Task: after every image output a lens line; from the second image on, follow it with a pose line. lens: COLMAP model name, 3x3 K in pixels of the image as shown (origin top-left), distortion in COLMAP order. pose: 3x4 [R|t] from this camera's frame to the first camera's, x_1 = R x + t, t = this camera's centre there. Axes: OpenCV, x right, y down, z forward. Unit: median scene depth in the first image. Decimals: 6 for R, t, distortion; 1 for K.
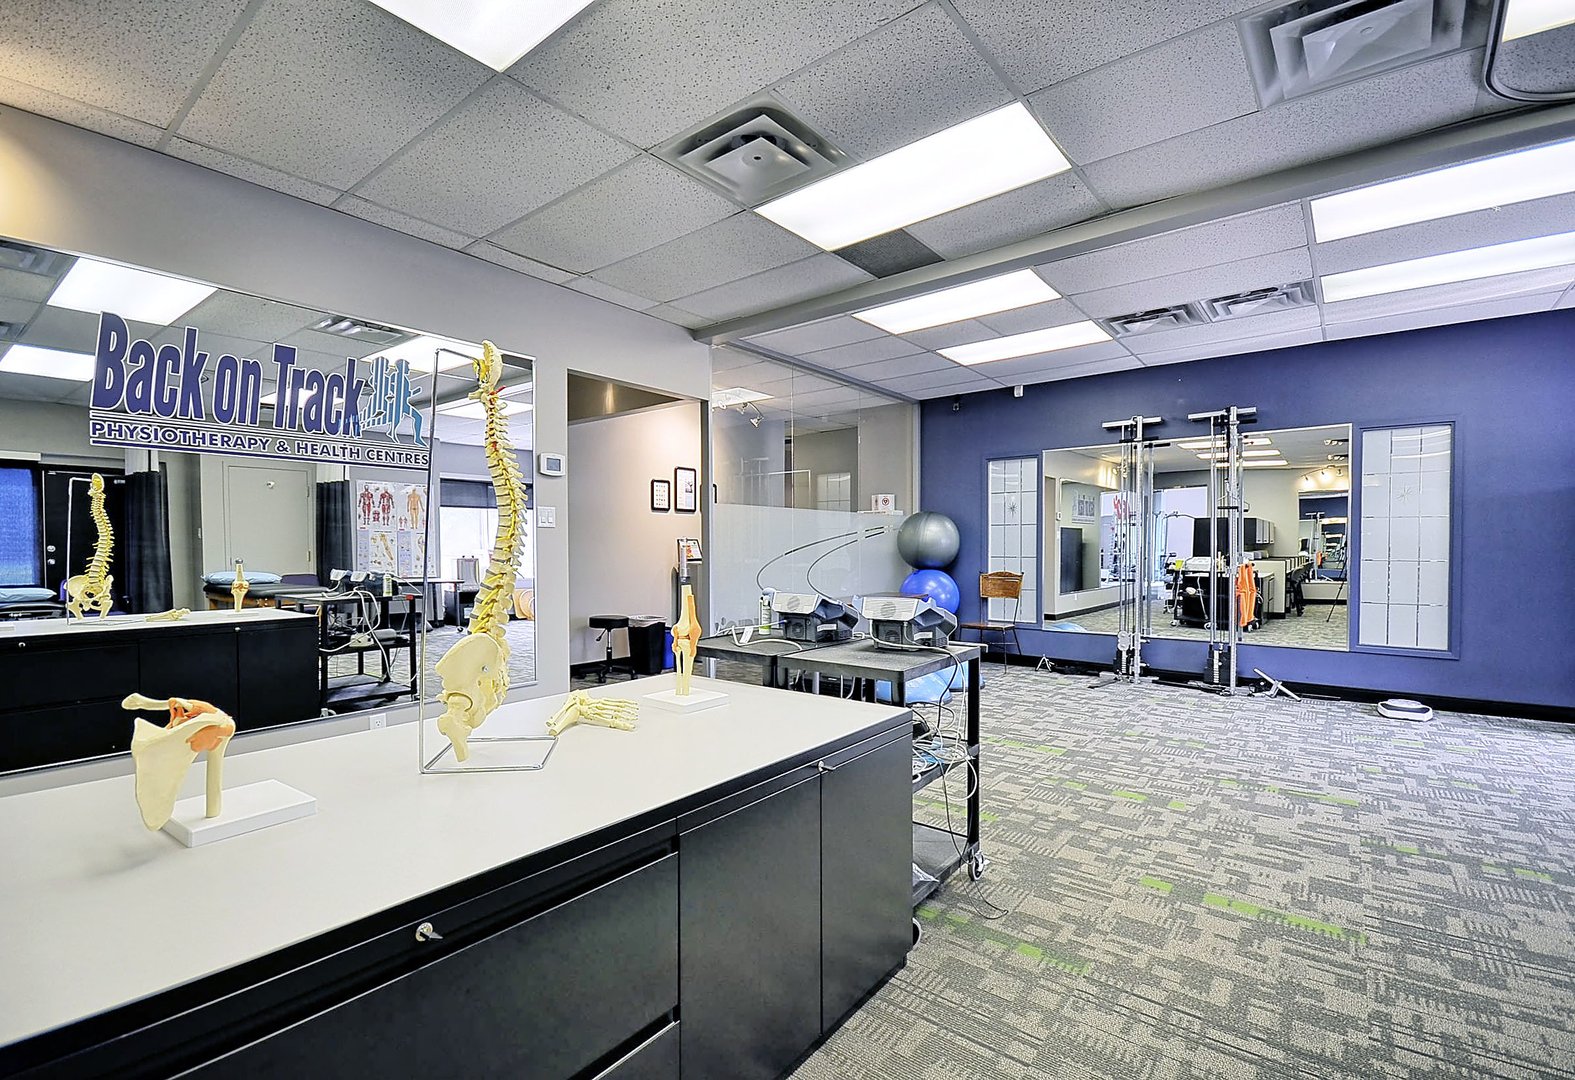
lens RADIAL K [[736.4, 0, 731.2], [0, 736.4, 545.9], [0, 0, 1]] dist [0.023460, -0.018290]
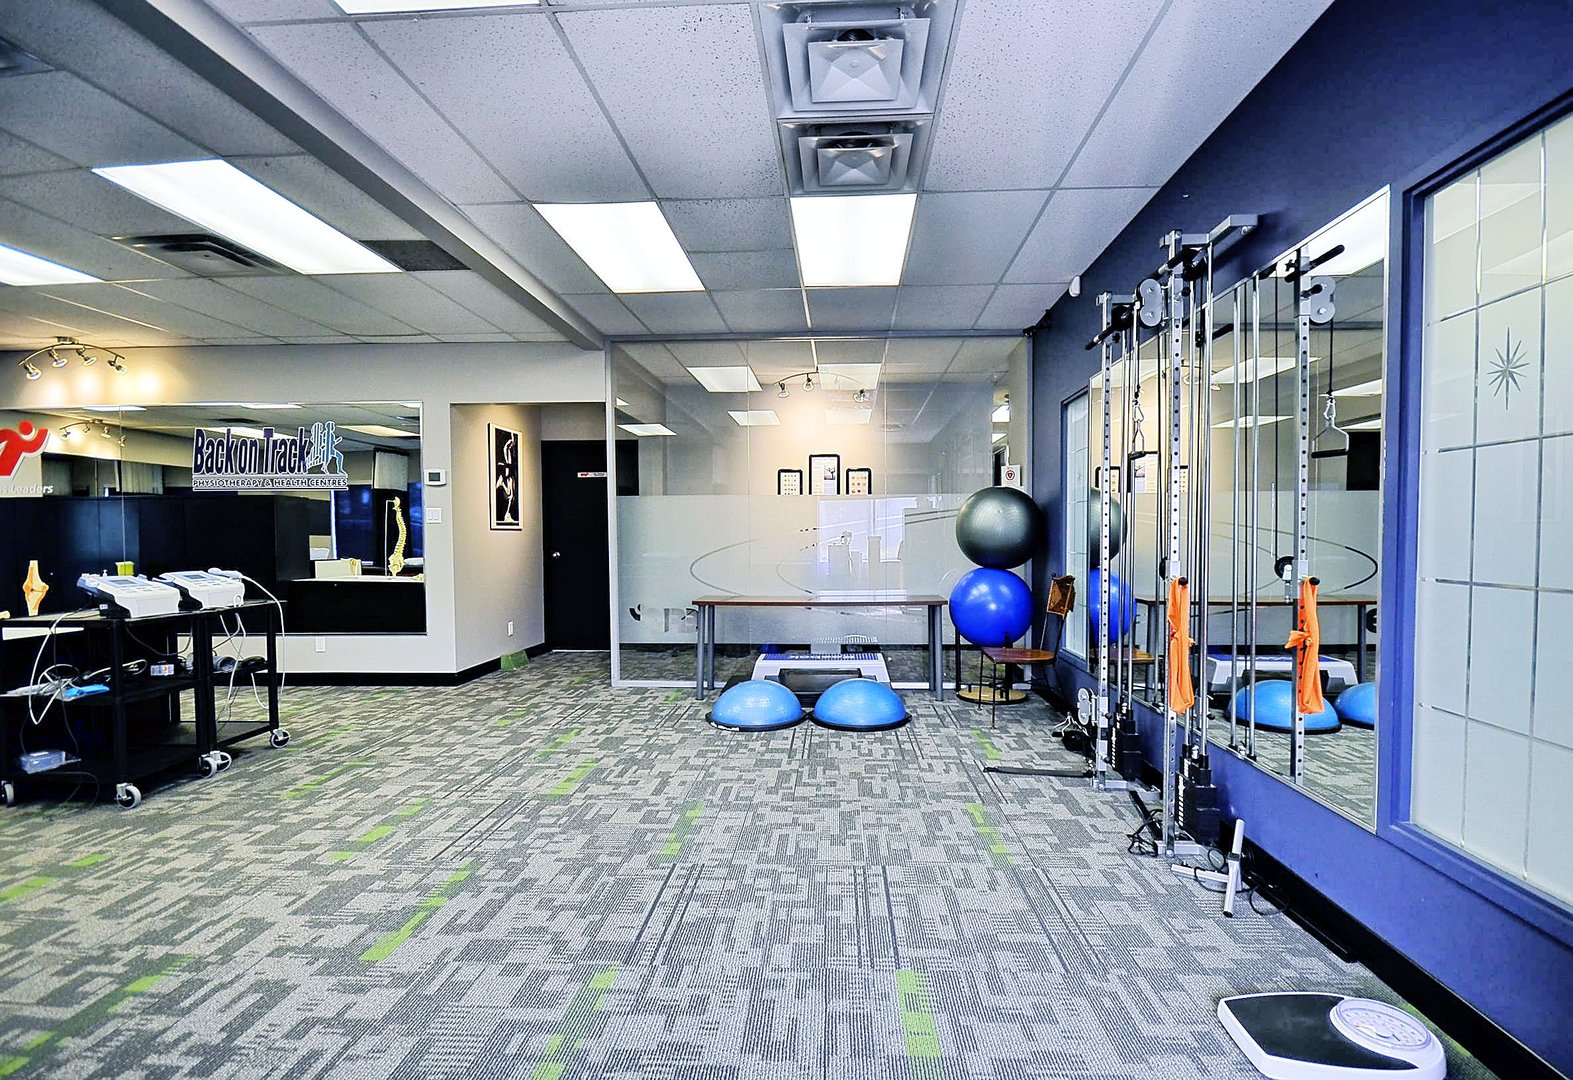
lens RADIAL K [[713.4, 0, 786.5], [0, 713.4, 540.0], [0, 0, 1]] dist [0.023825, -0.021388]
pose [[0.593595, 0.003726, -0.804755, 1.397997], [0.002585, 0.999975, 0.006537, 0.000106], [0.804760, -0.005960, 0.593571, 0.852370]]
